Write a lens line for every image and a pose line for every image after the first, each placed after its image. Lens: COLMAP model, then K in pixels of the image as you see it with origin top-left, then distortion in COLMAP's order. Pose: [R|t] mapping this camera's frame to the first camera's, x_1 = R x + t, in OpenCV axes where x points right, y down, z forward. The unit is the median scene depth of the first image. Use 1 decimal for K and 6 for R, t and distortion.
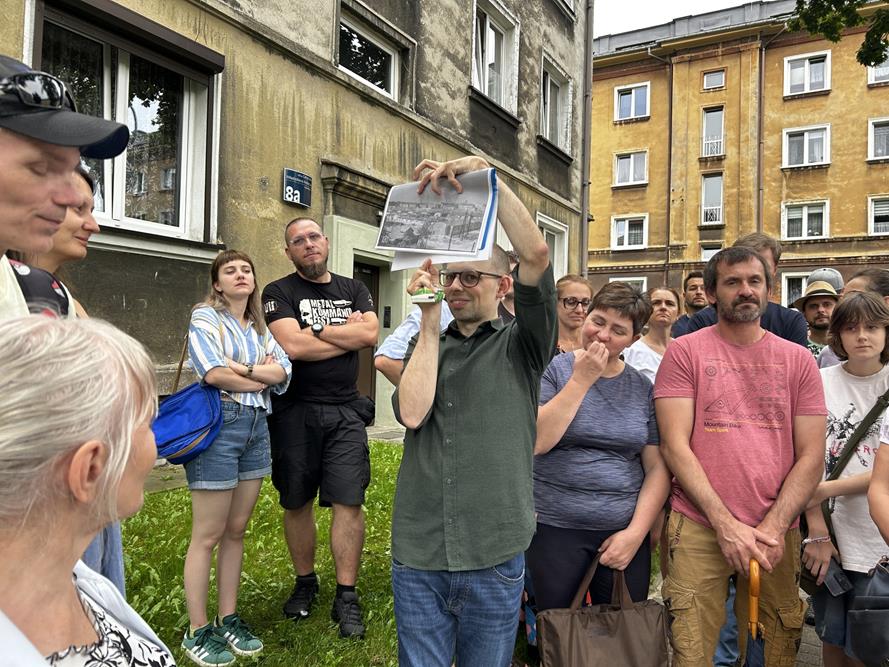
lens RADIAL K [[666.0, 0, 444.5], [0, 666.0, 333.5], [0, 0, 1]] dist [-0.000311, -0.000599]
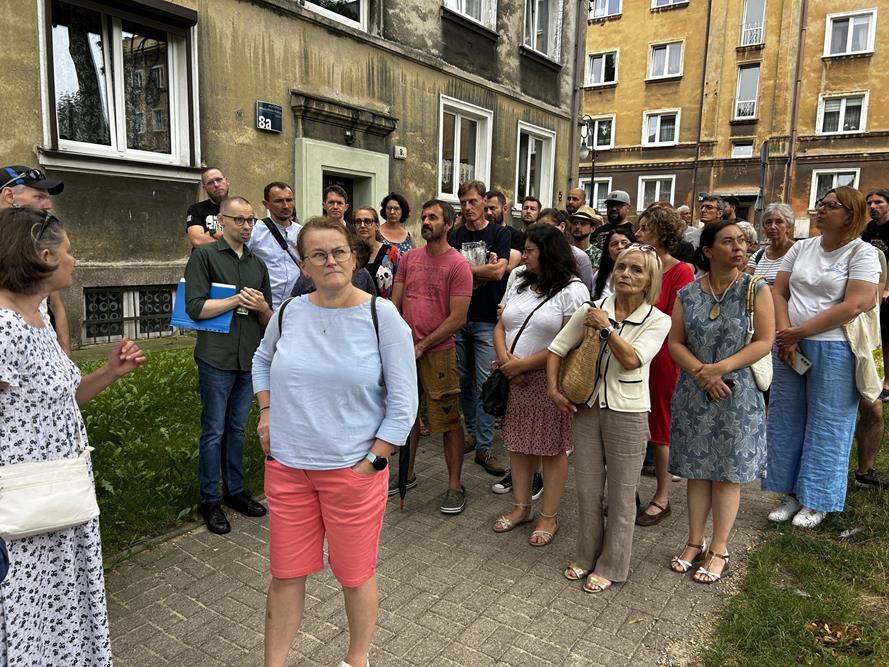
lens RADIAL K [[682.9, 0, 460.6], [0, 682.9, 335.7], [0, 0, 1]] dist [0.000054, -0.001533]
pose [[0.997883, 0.005877, -0.064765, 0.053387], [0.003966, 0.988554, 0.150814, -0.002322], [0.064910, -0.150752, 0.986438, -0.068239]]
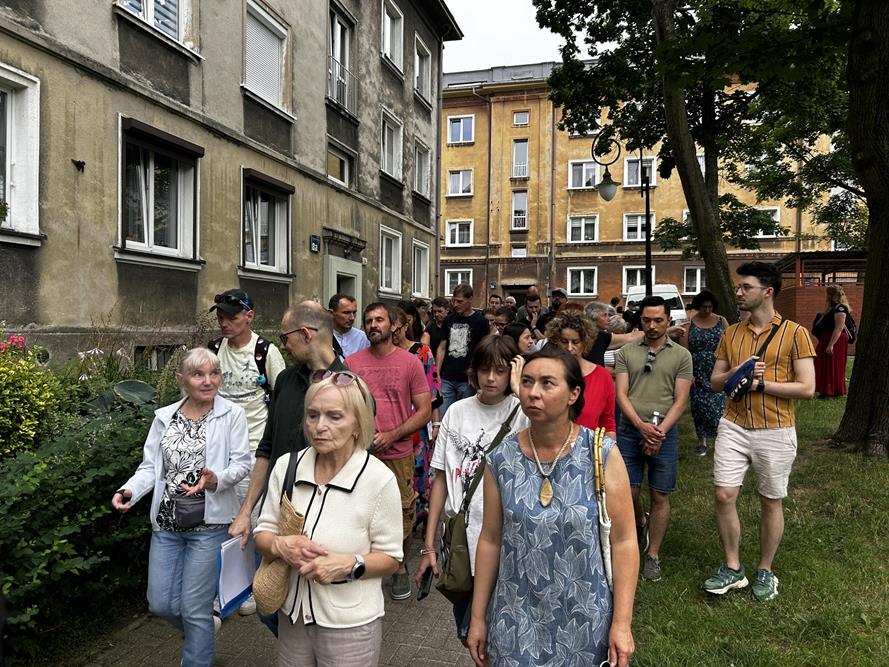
lens RADIAL K [[666.0, 0, 444.5], [0, 666.0, 333.5], [0, 0, 1]] dist [-0.000311, -0.000599]
pose [[0.966199, -0.013955, 0.257419, -0.092185], [0.005056, 0.999368, 0.035199, -0.003855], [-0.257748, -0.032707, 0.965659, -0.263498]]
